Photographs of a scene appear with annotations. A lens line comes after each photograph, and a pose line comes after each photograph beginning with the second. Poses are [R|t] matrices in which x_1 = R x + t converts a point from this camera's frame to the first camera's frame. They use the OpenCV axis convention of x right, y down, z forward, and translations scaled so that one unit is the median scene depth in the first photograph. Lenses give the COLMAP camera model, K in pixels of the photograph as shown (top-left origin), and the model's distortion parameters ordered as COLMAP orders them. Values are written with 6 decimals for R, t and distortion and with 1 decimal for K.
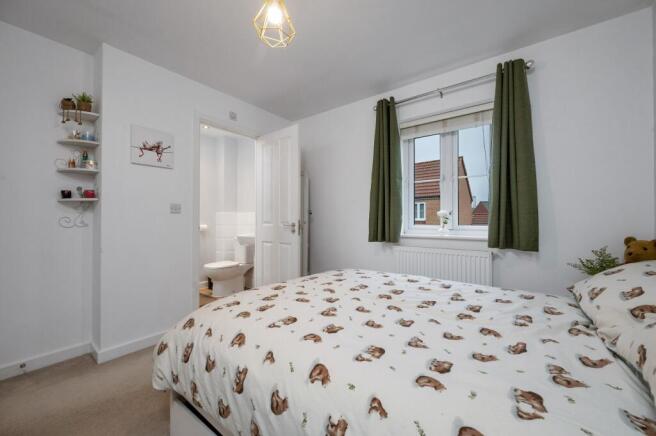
lens RADIAL K [[256.8, 0, 330.9], [0, 256.8, 217.7], [0, 0, 1]] dist [0.000527, 0.000102]
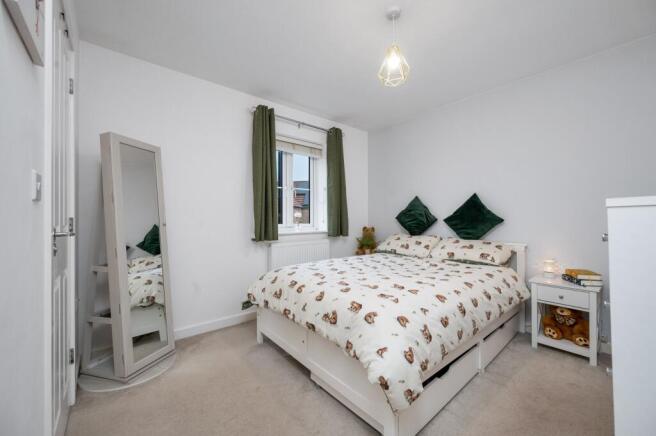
lens RADIAL K [[256.8, 0, 330.9], [0, 256.8, 217.7], [0, 0, 1]] dist [0.000527, 0.000102]
pose [[0.214141, 0.003076, 0.976798, -0.807841], [-0.005235, 0.999984, -0.002001, 0.001157], [-0.976789, -0.004685, 0.214154, 0.532217]]
